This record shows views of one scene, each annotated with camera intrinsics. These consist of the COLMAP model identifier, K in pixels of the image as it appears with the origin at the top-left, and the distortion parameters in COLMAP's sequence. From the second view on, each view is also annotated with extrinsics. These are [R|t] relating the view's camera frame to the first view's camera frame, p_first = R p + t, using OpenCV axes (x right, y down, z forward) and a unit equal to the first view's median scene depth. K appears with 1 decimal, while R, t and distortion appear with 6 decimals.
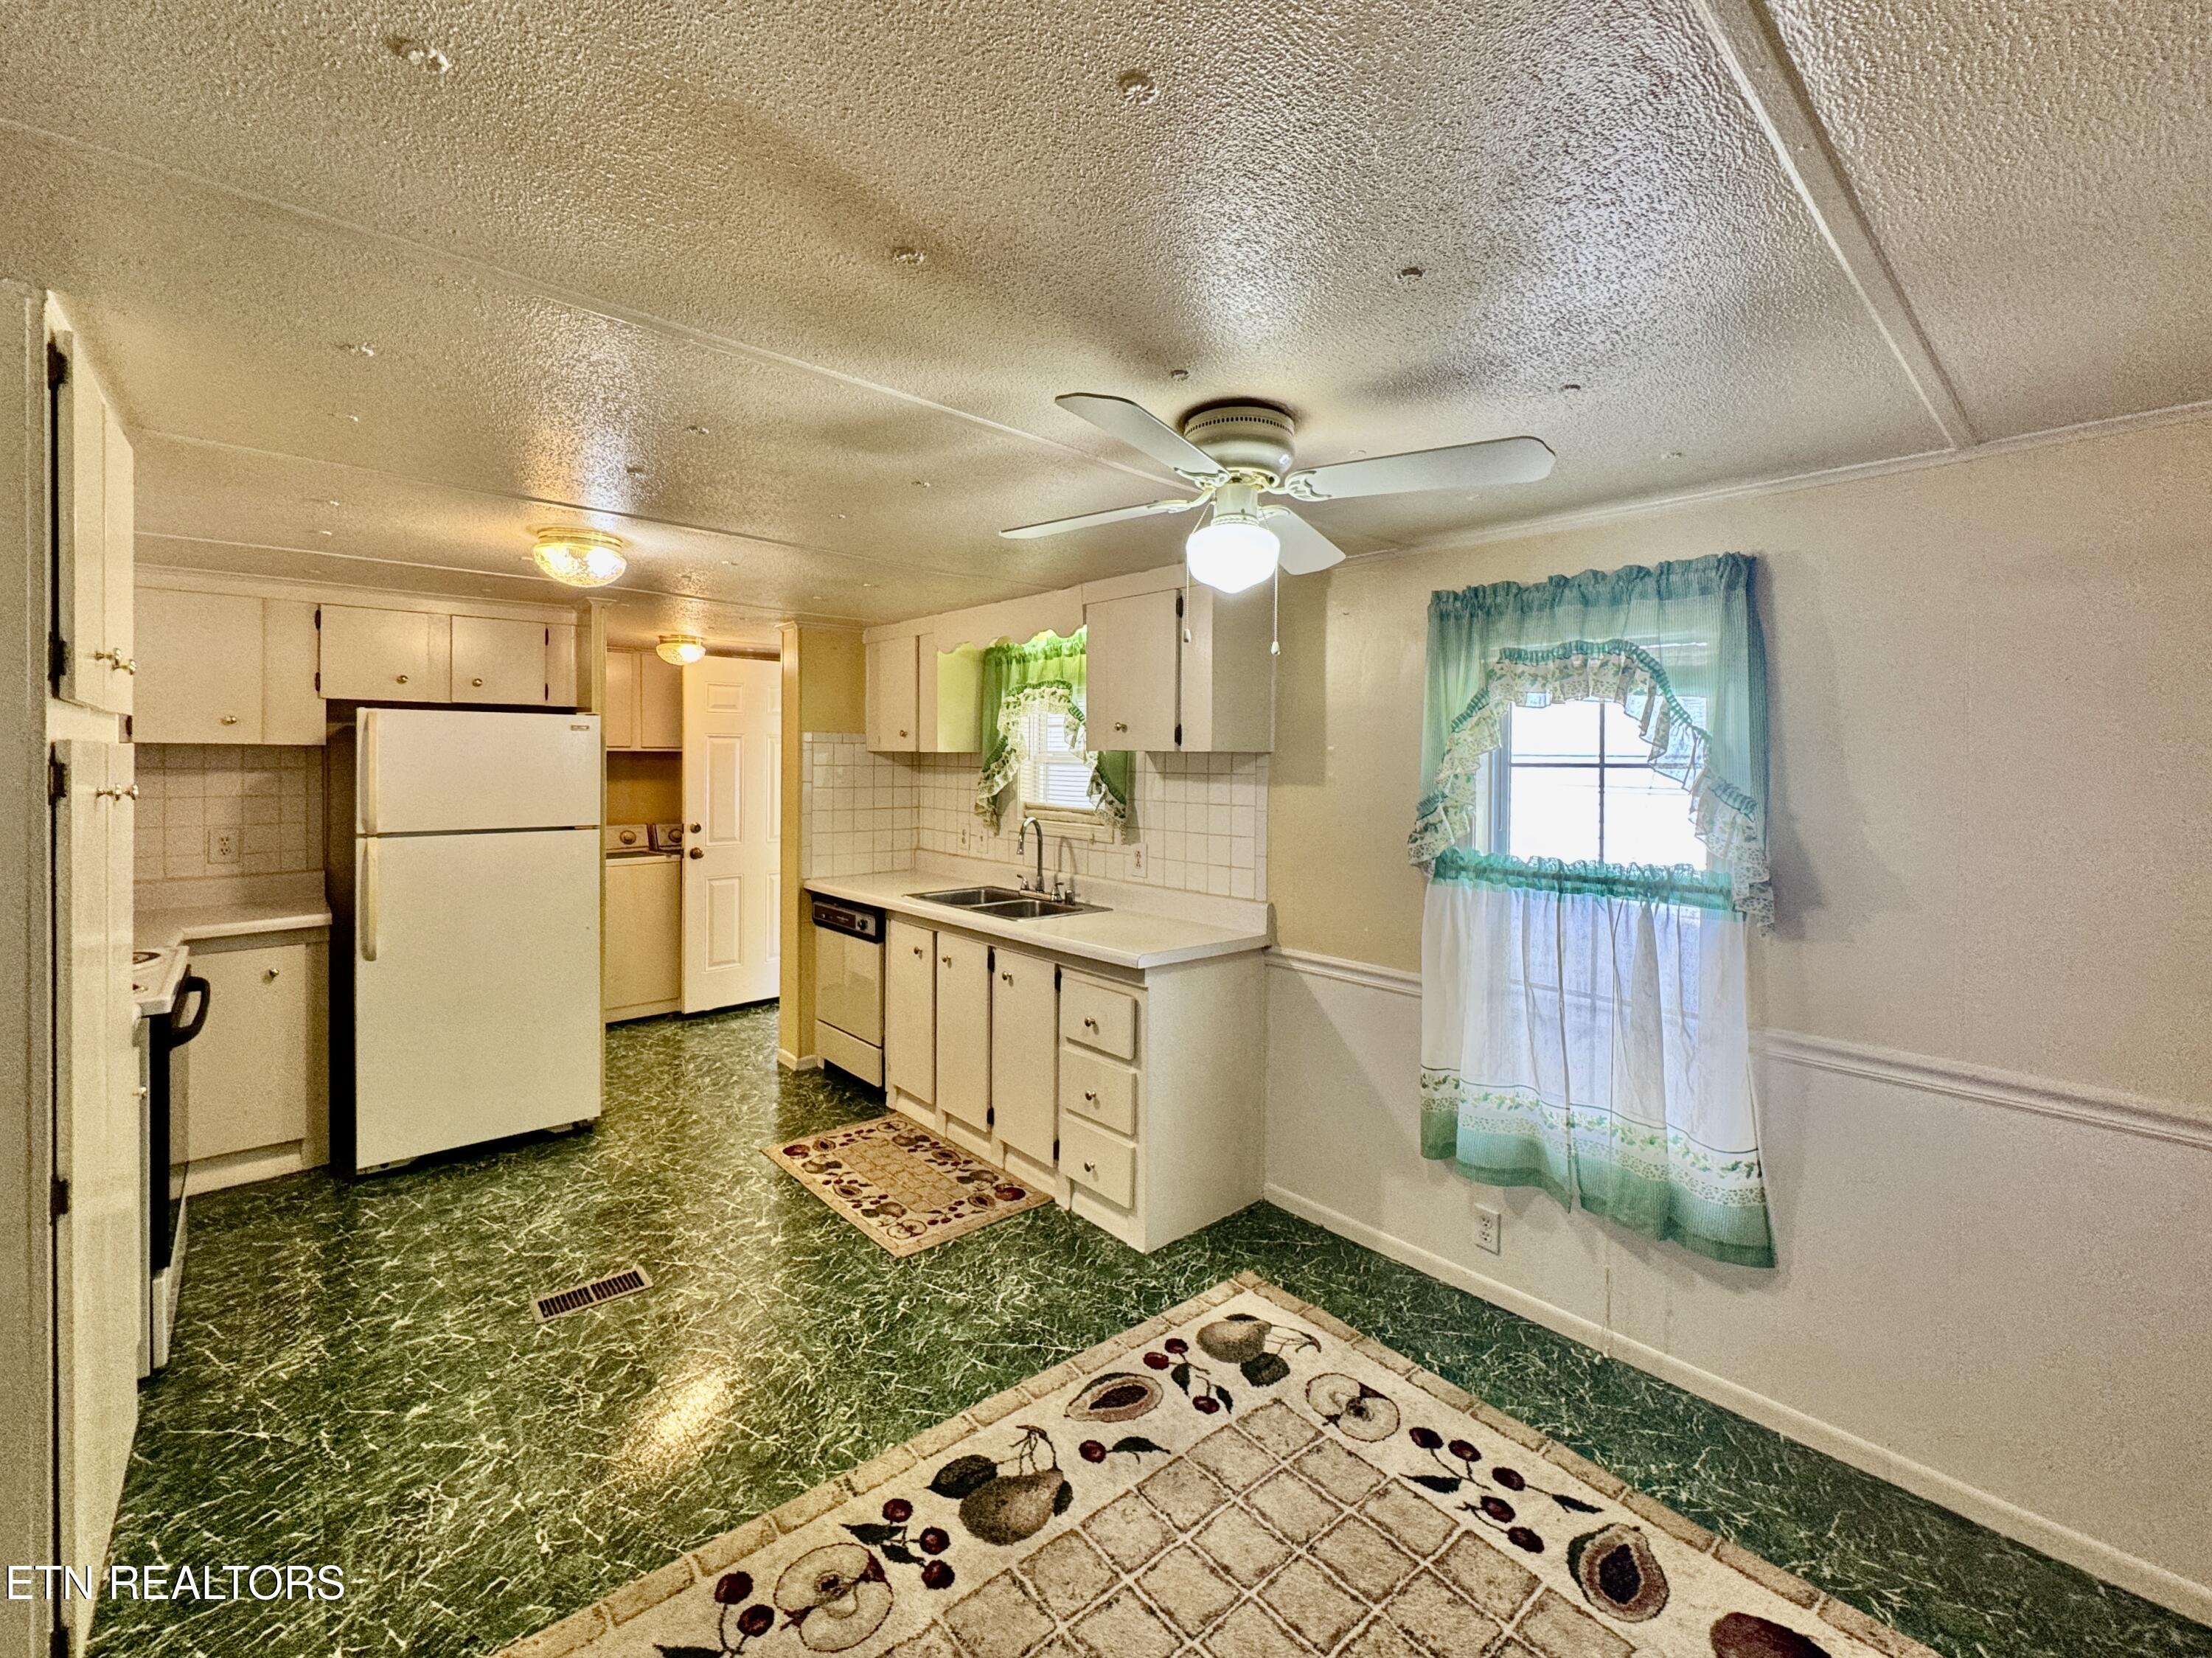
lens RADIAL K [[928.1, 0, 1078.2], [0, 928.1, 762.9], [0, 0, 1]] dist [0.000684, -0.000461]
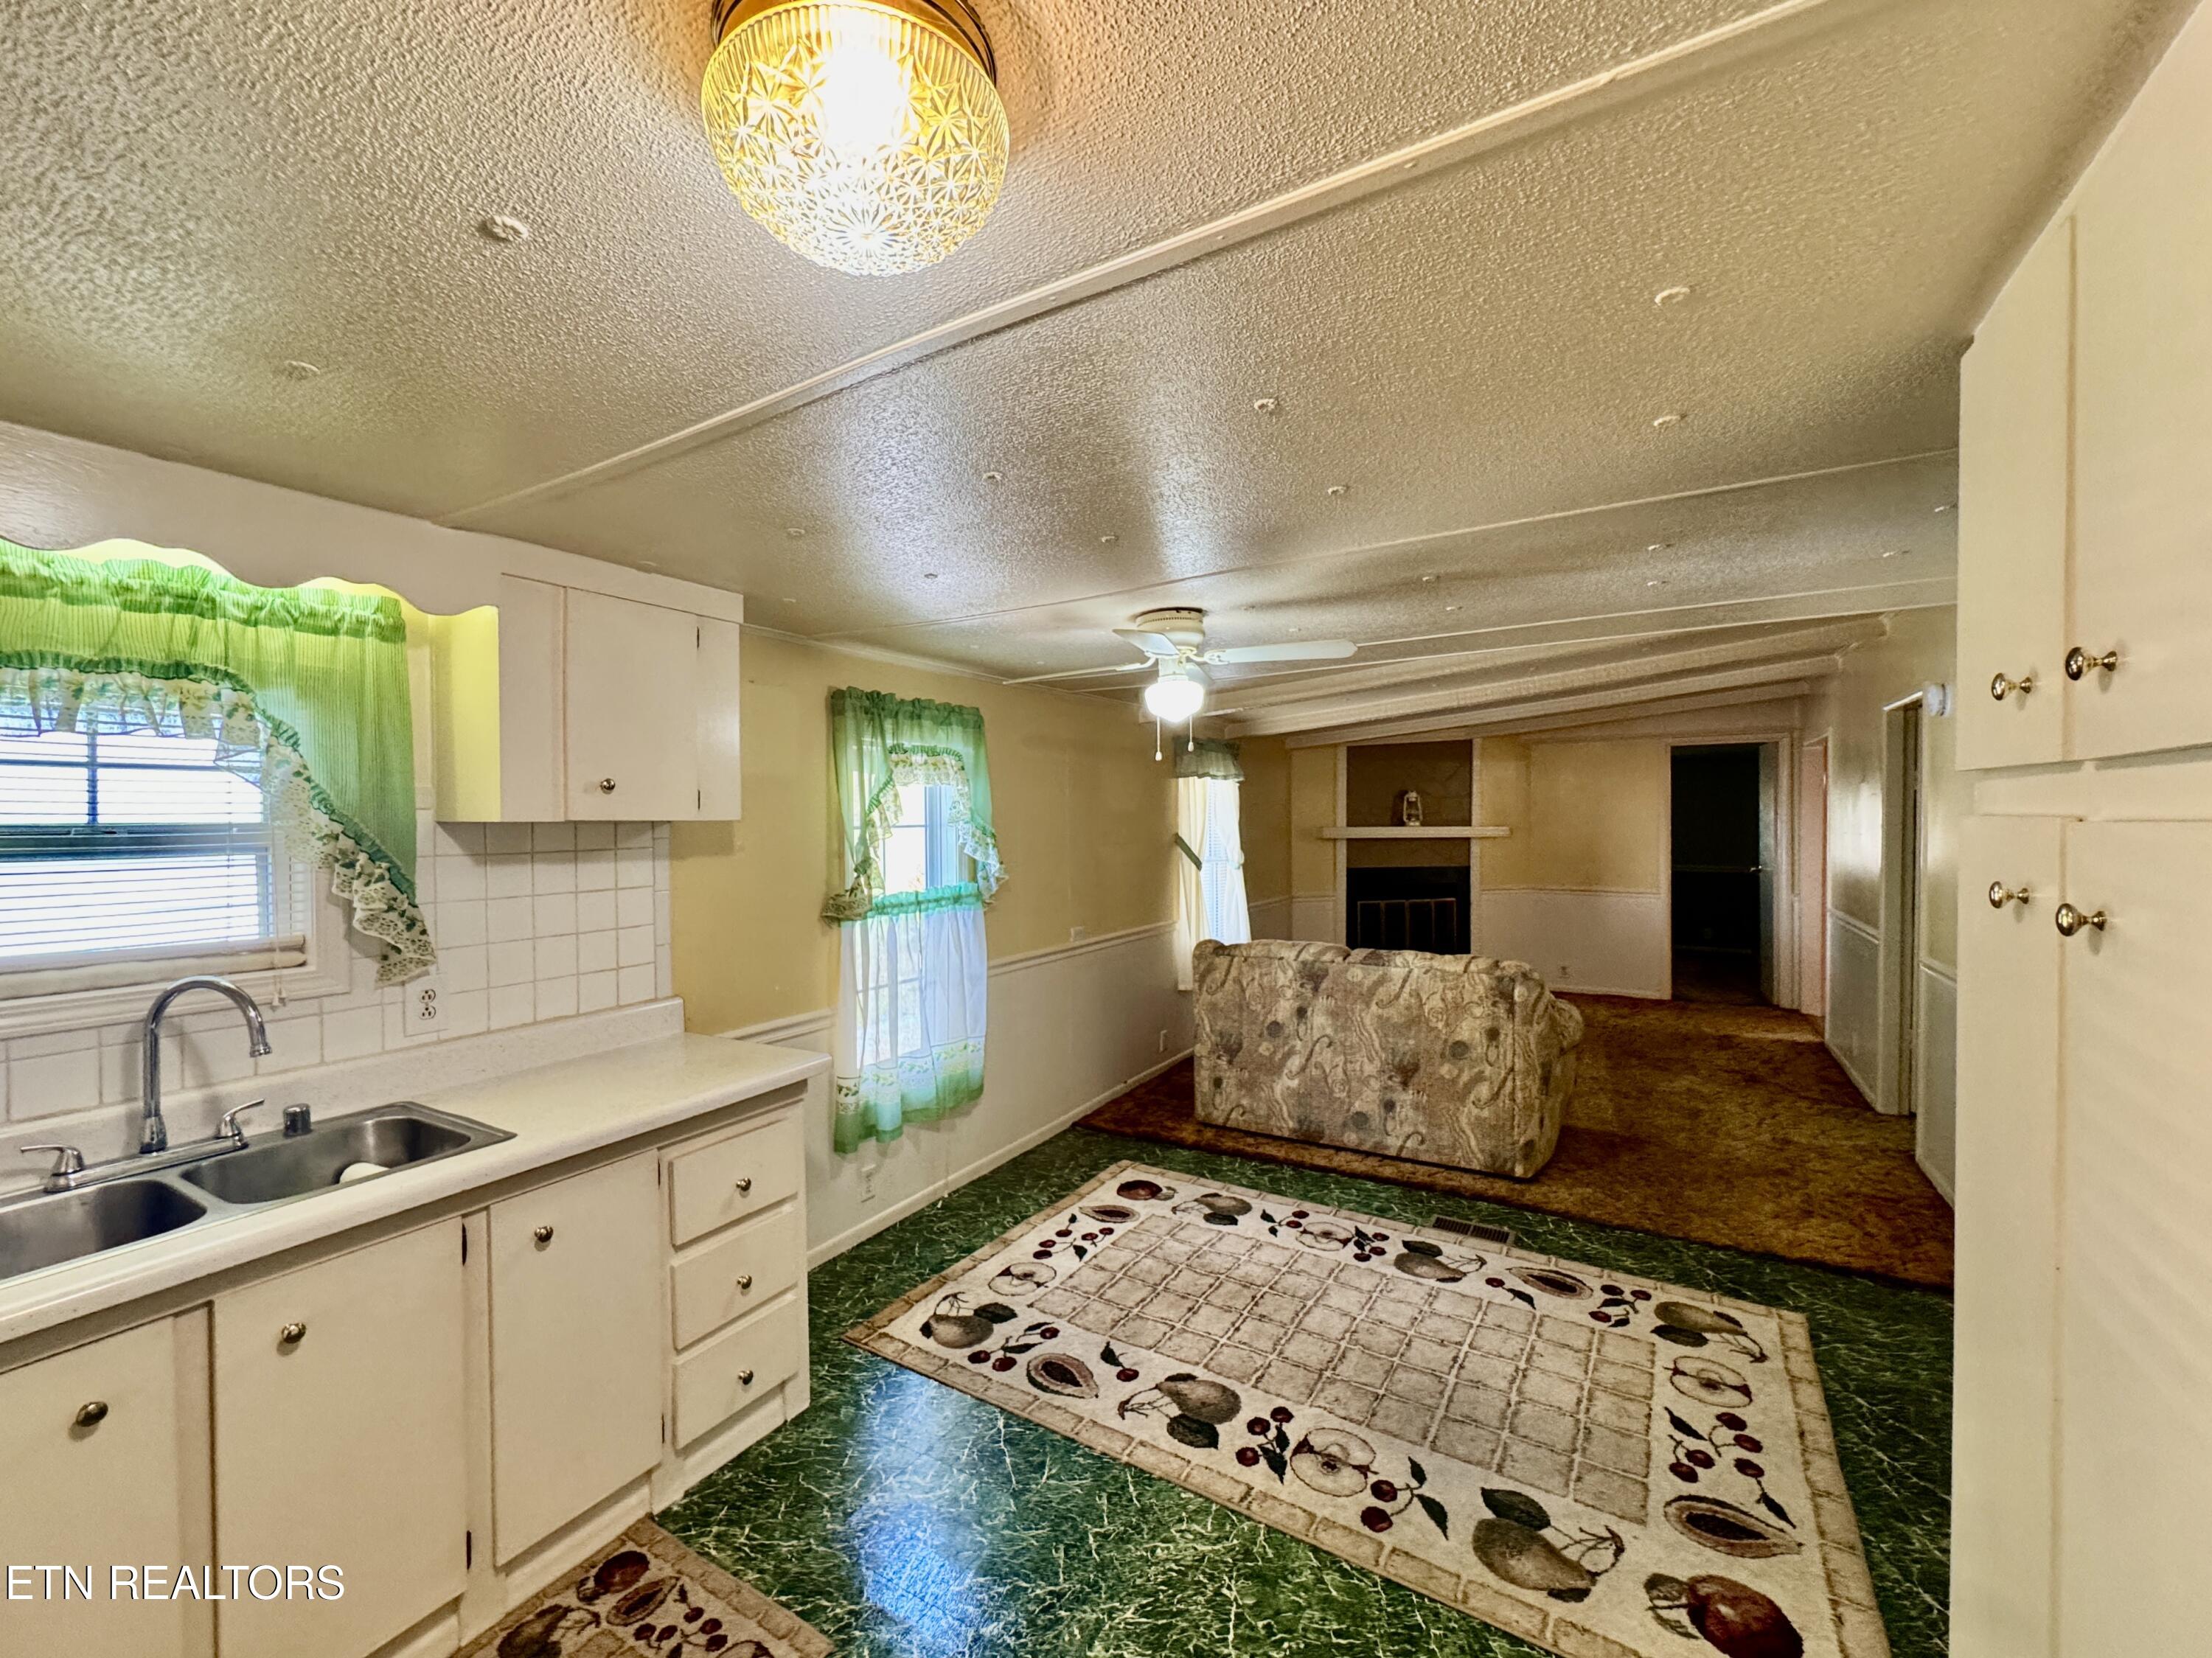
lens RADIAL K [[899.7, 0, 1106.0], [0, 899.7, 829.0], [0, 0, 1]] dist [-0.001286, -0.000115]
pose [[-0.312872, -0.018279, 0.949619, -1.047785], [0.012154, 0.999656, 0.023247, -0.026910], [-0.949717, 0.018815, -0.312542, 1.303608]]
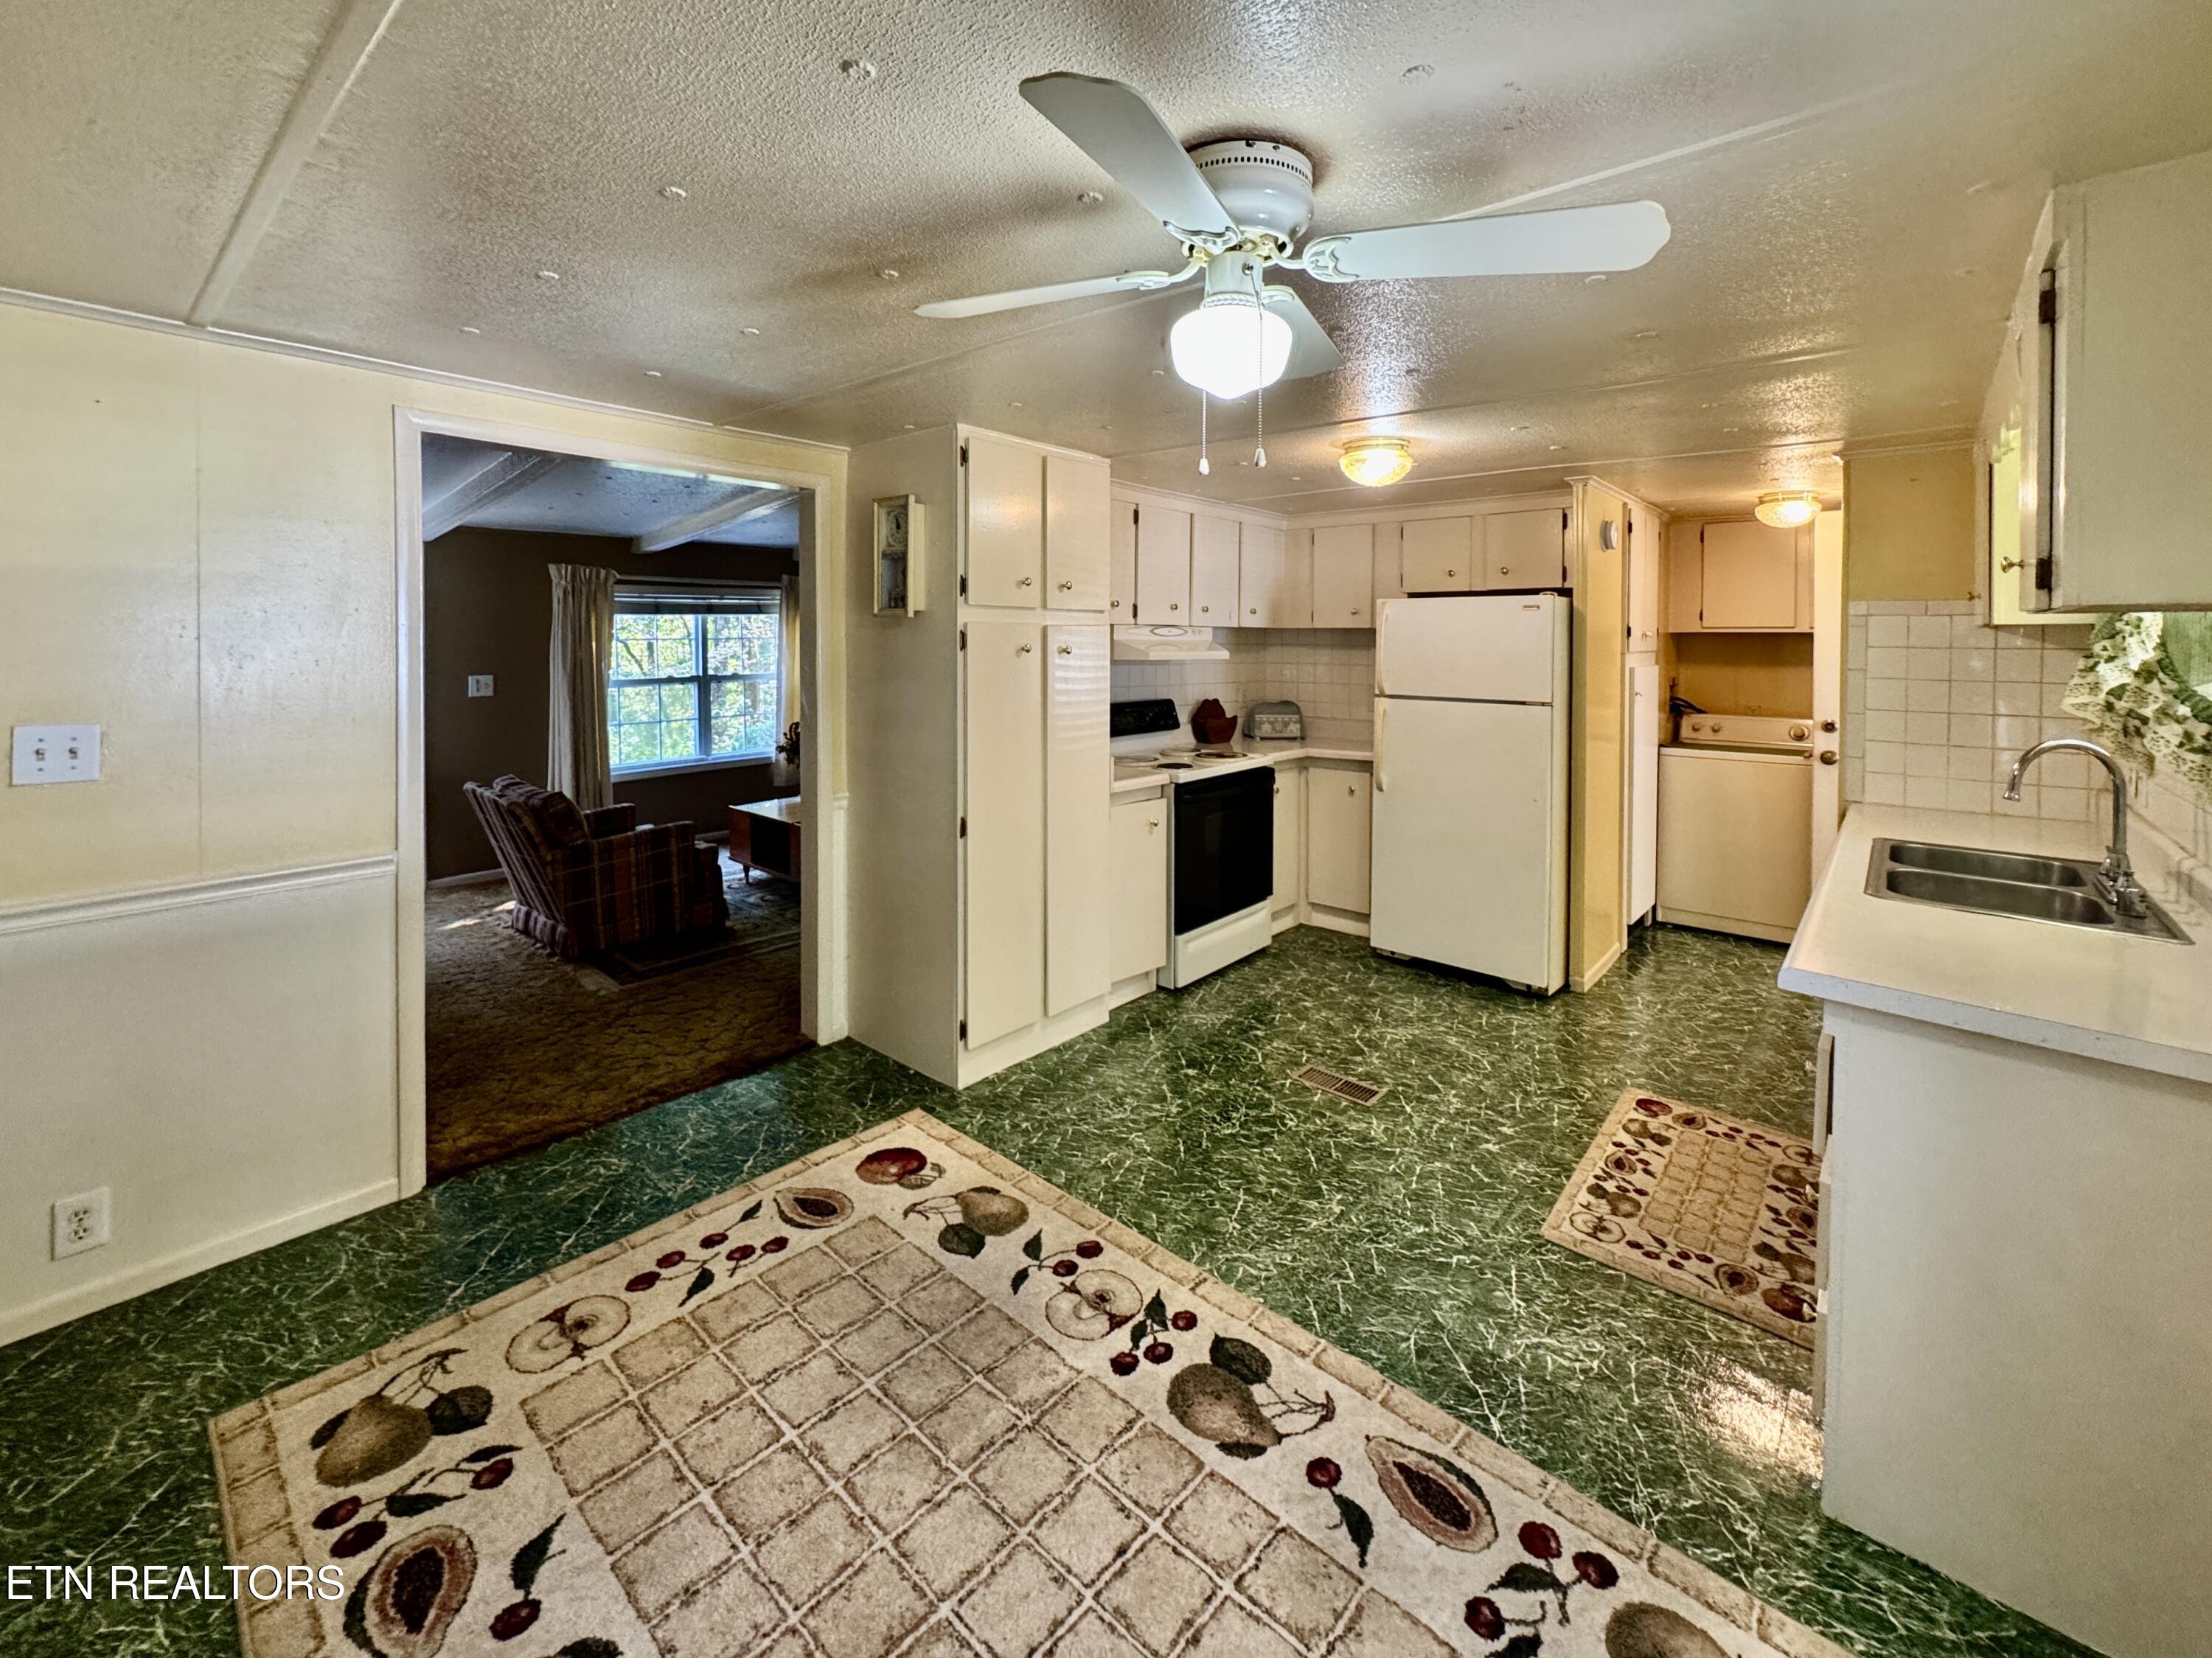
lens RADIAL K [[934.0, 0, 1105.2], [0, 934.0, 651.3], [0, 0, 1]] dist [-0.000843, -0.000097]
pose [[0.138420, 0.006994, -0.990349, 0.744884], [-0.009622, 0.999937, 0.005717, 0.014684], [0.990327, 0.008738, 0.138478, 0.643833]]
